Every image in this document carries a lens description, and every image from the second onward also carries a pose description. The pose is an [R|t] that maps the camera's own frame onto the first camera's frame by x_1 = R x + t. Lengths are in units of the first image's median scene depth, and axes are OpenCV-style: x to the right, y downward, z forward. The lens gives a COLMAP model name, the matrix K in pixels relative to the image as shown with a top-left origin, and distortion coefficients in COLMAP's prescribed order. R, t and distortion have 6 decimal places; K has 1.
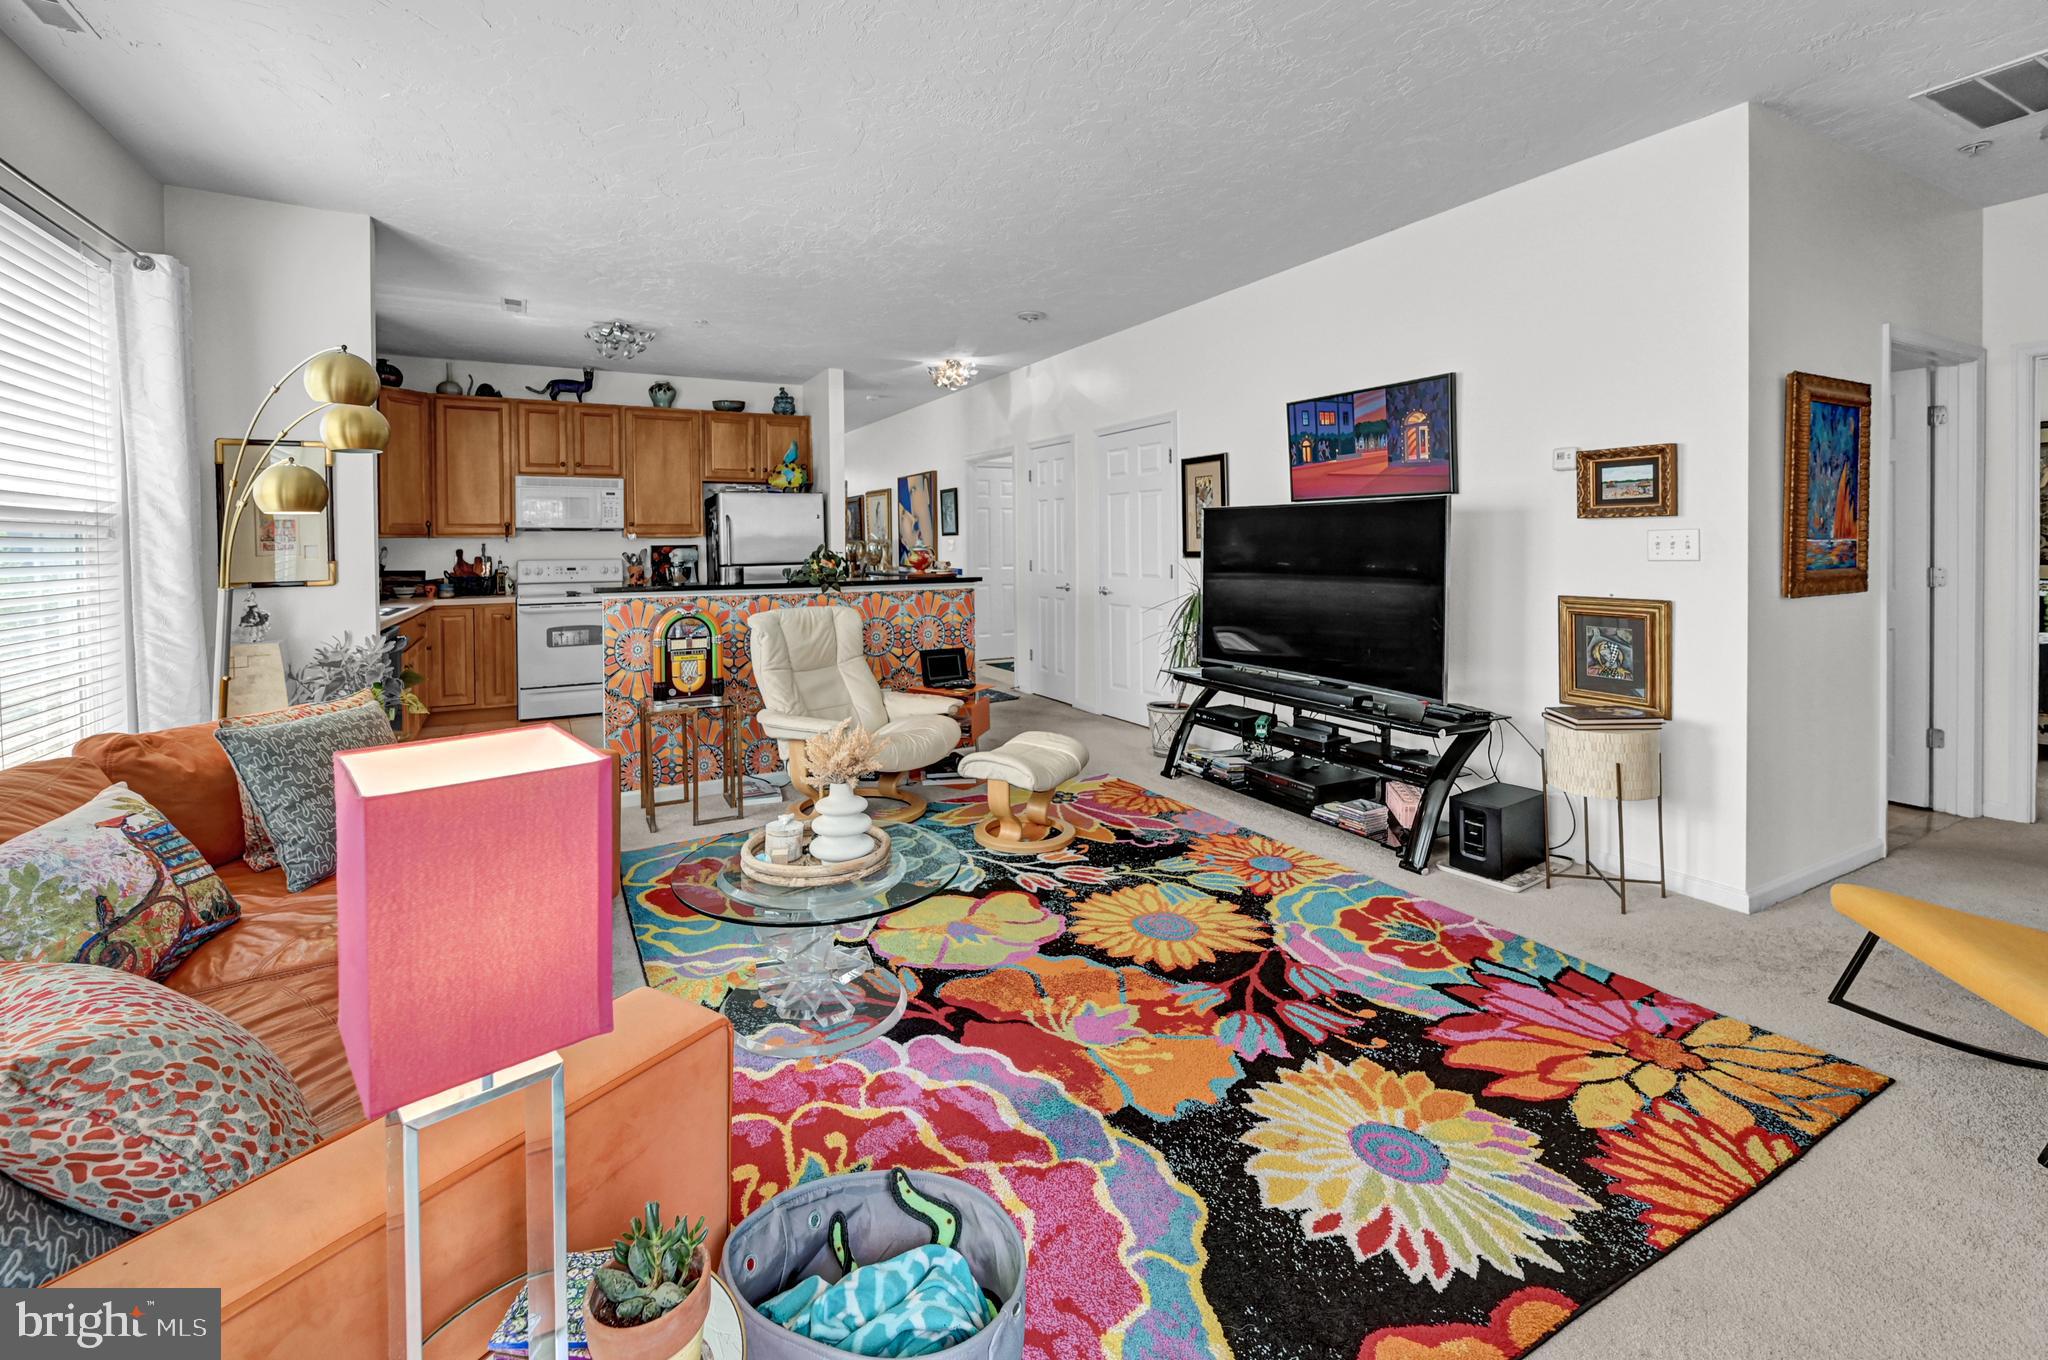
lens RADIAL K [[869.5, 0, 980.8], [0, 869.5, 550.6], [0, 0, 1]] dist [0.007704, -0.001871]
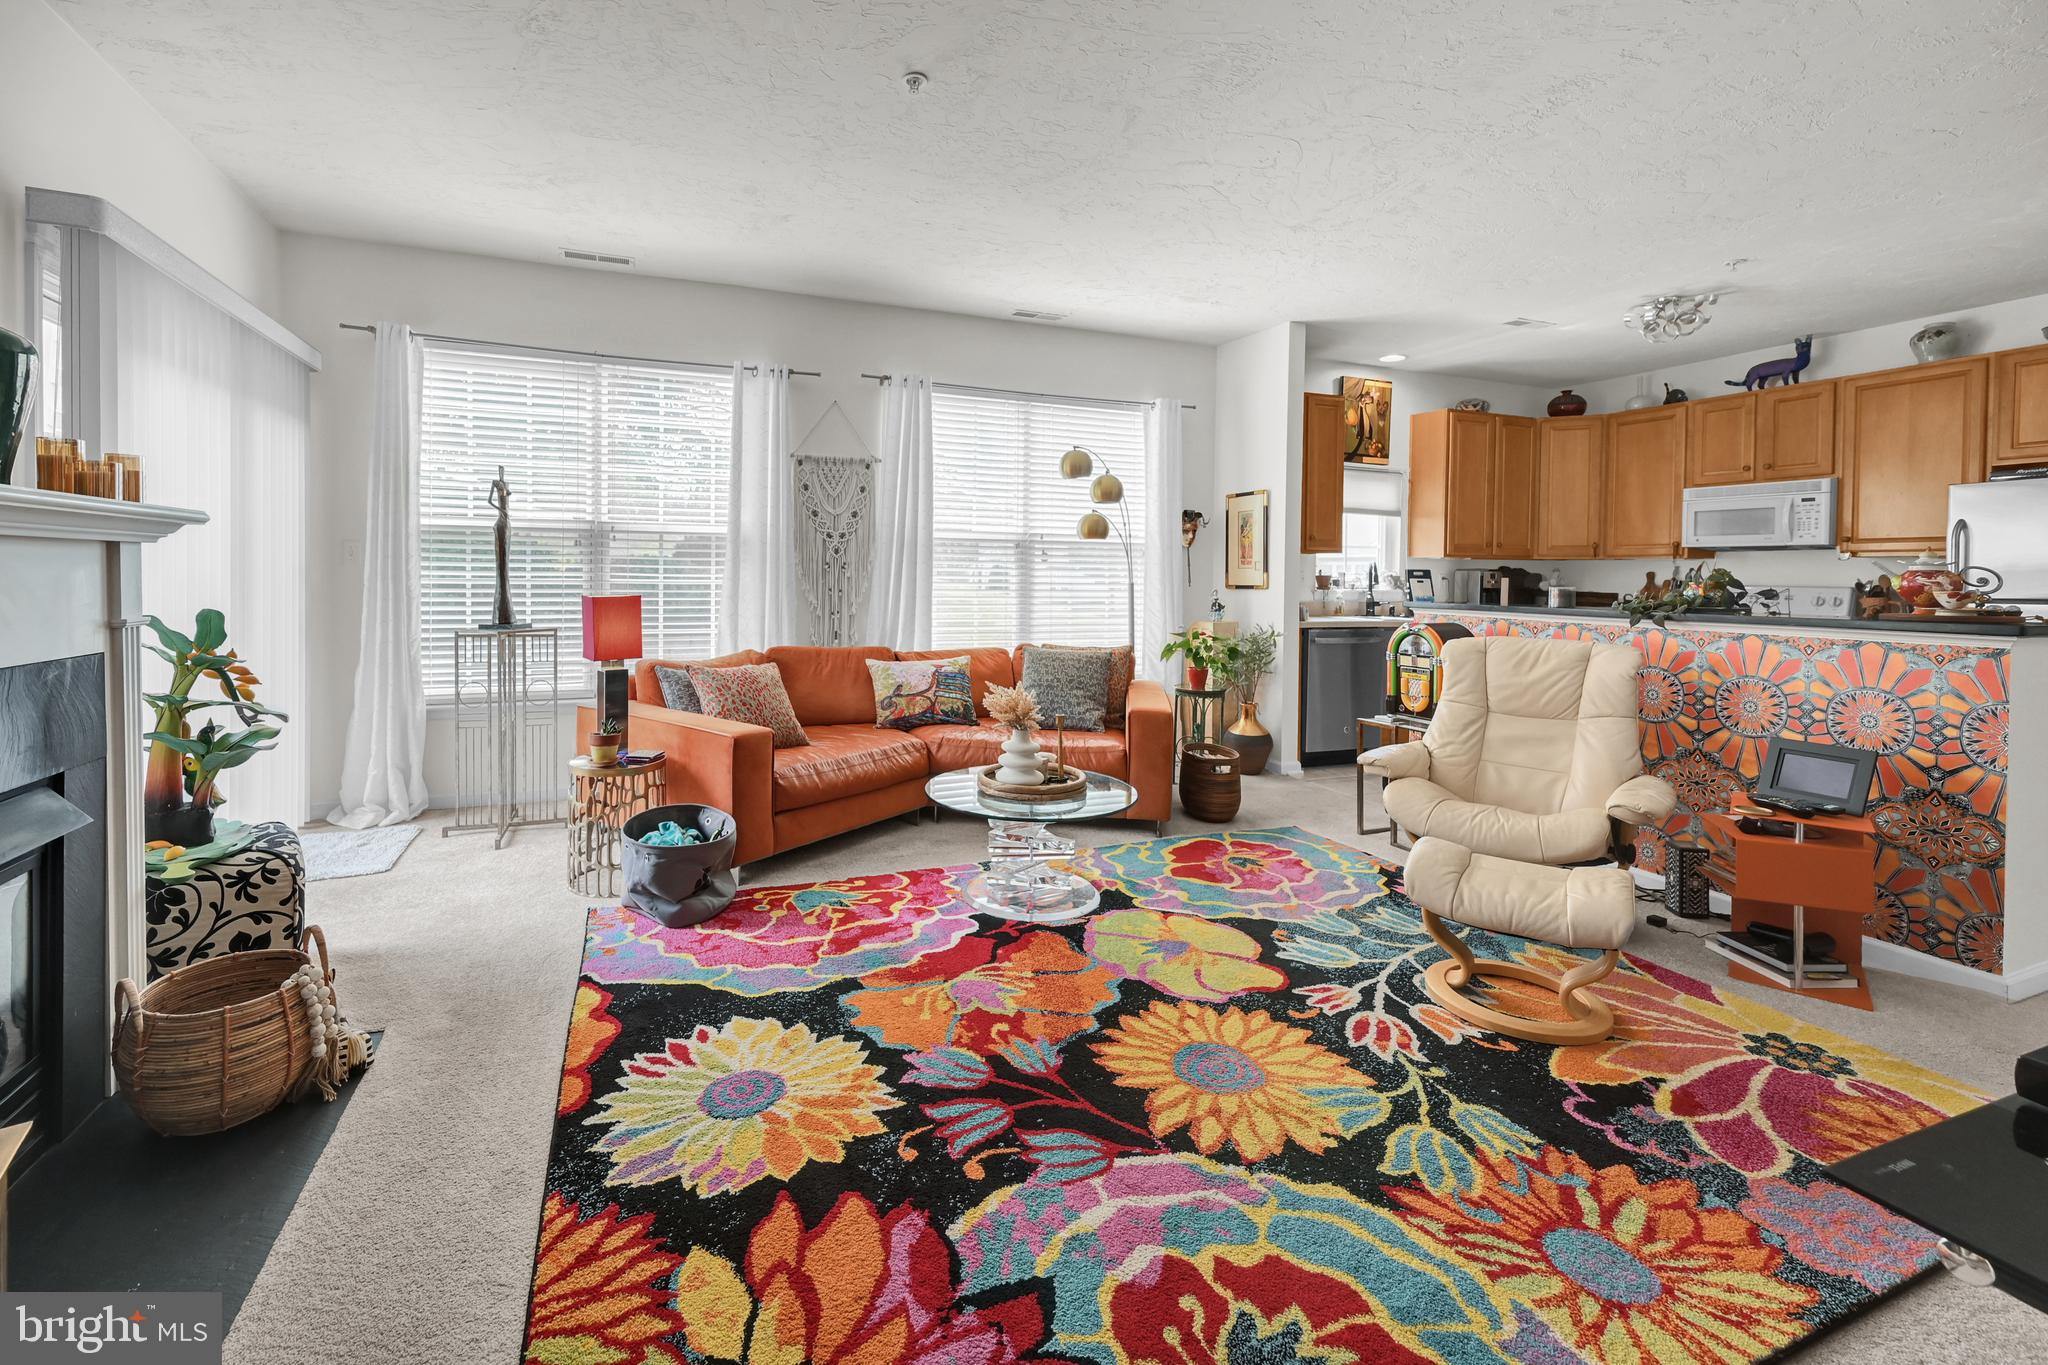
lens RADIAL K [[858.1, 0, 974.0], [0, 858.1, 590.7], [0, 0, 1]] dist [-0.000374, 0.000942]
pose [[-0.096713, 0.025089, -0.994996, 0.990332], [-0.018564, 0.999463, 0.027006, 0.017855], [0.995139, 0.021083, -0.096195, 0.909715]]
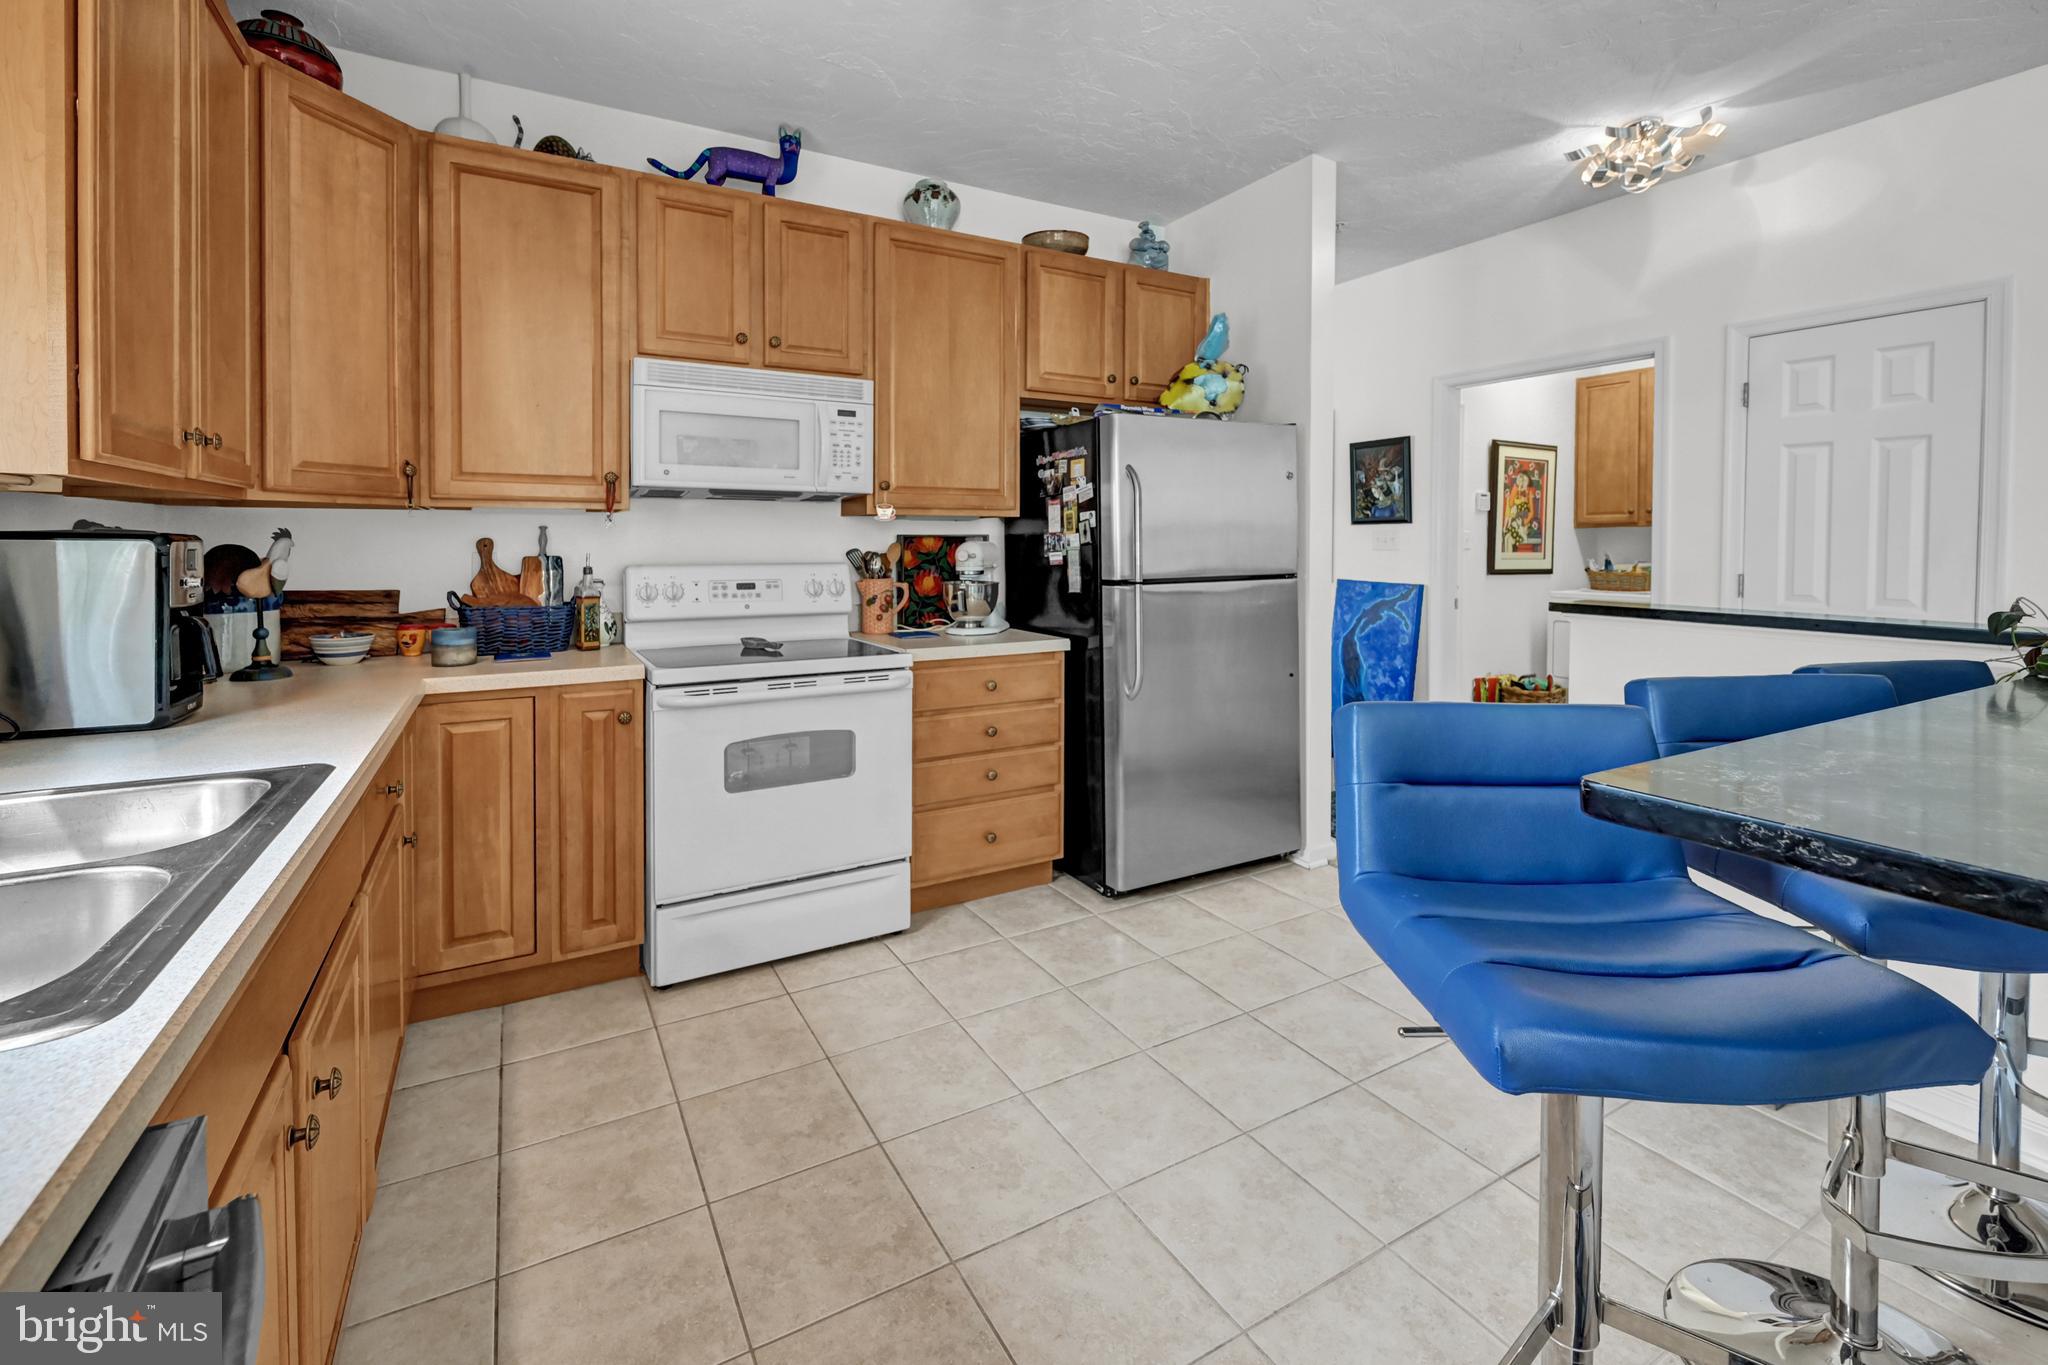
lens RADIAL K [[858.1, 0, 1019.2], [0, 858.1, 552.7], [0, 0, 1]] dist [-0.000374, 0.000942]
pose [[0.997852, 0.010089, 0.064724, -0.939658], [-0.010207, 0.999947, 0.001500, 0.005301], [-0.064705, -0.002157, 0.997902, 1.461452]]
